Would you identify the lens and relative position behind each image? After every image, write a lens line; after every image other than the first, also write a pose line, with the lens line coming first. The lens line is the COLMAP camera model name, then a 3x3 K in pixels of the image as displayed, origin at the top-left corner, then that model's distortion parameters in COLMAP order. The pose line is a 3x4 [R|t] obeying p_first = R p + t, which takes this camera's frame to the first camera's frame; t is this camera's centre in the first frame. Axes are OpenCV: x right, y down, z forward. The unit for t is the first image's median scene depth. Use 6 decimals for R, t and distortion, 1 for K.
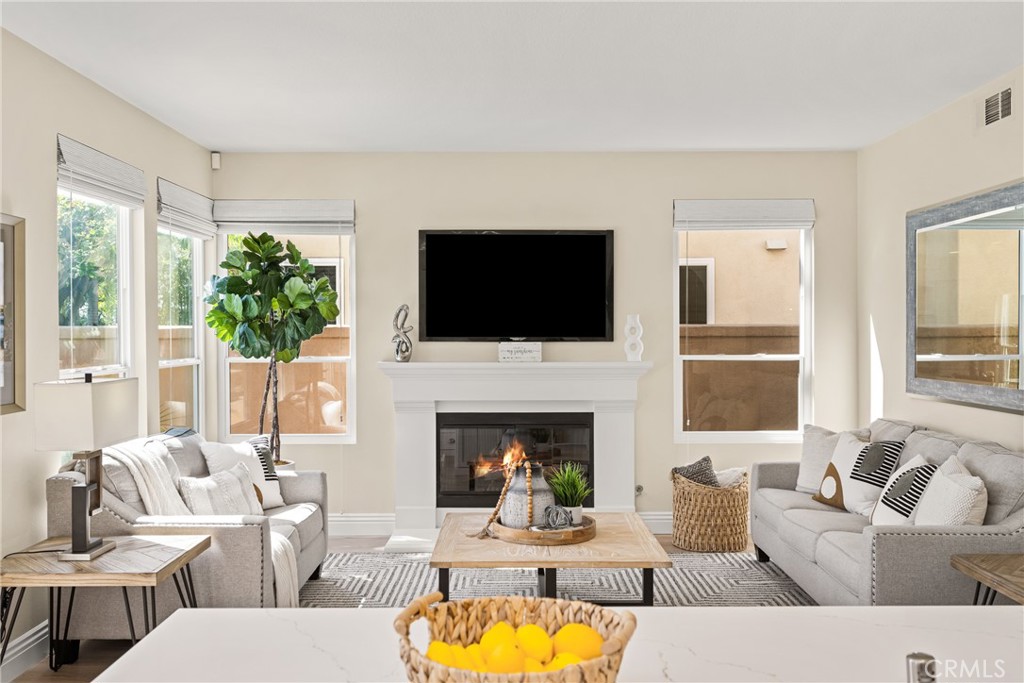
lens RADIAL K [[893.3, 0, 509.1], [0, 893.3, 336.4], [0, 0, 1]] dist [0.000133, -0.002139]
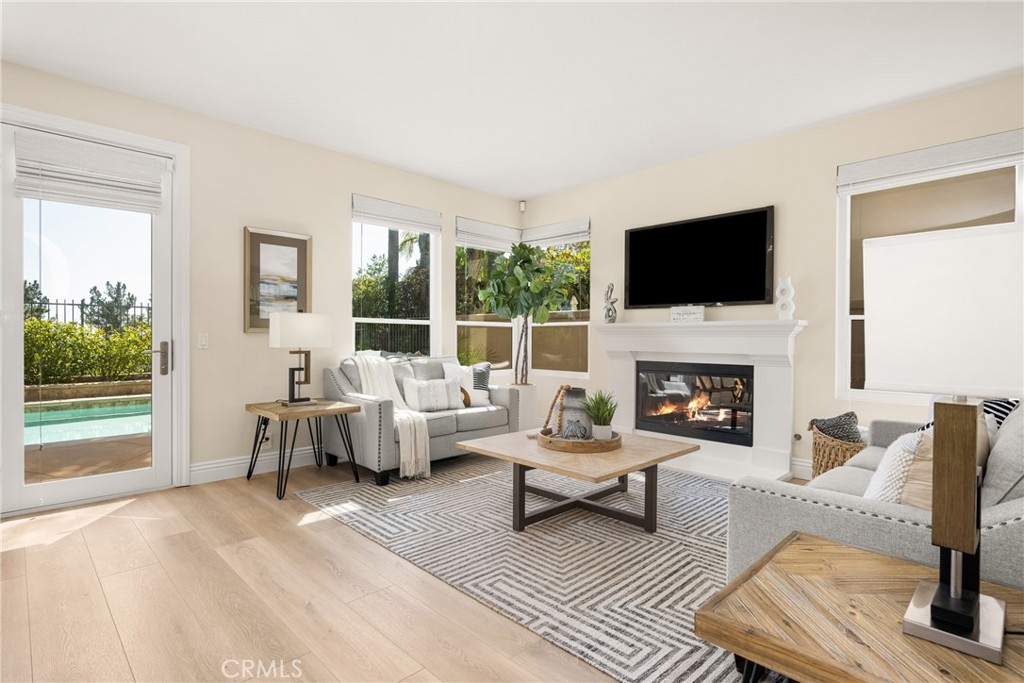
lens RADIAL K [[503.2, 0, 512.0], [0, 503.2, 341.5], [0, 0, 1]] dist [-0.002867, 0.000143]
pose [[0.702066, 0.012190, -0.712007, 0.345454], [-0.013046, 0.999906, 0.004255, 0.056183], [0.711992, 0.006302, 0.702159, 0.322163]]
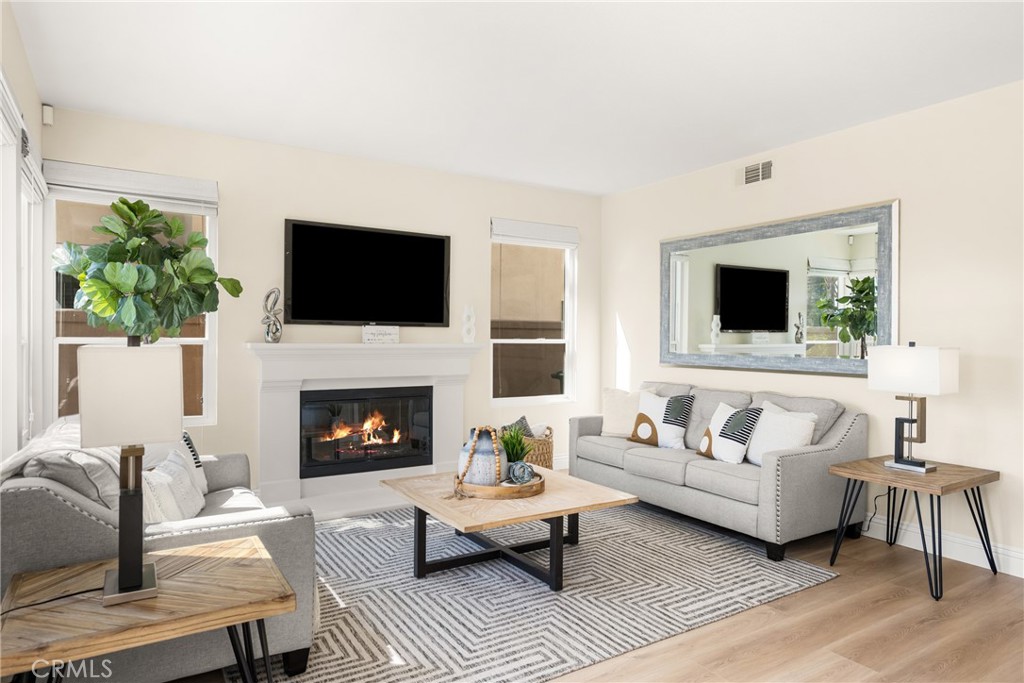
lens RADIAL K [[624.2, 0, 514.5], [0, 624.2, 339.5], [0, 0, 1]] dist [-0.000442, -0.000269]
pose [[0.844637, 0.006442, 0.535301, -0.270335], [-0.006004, 0.999979, -0.002560, 0.024716], [-0.535306, -0.001052, 0.844658, 0.233143]]
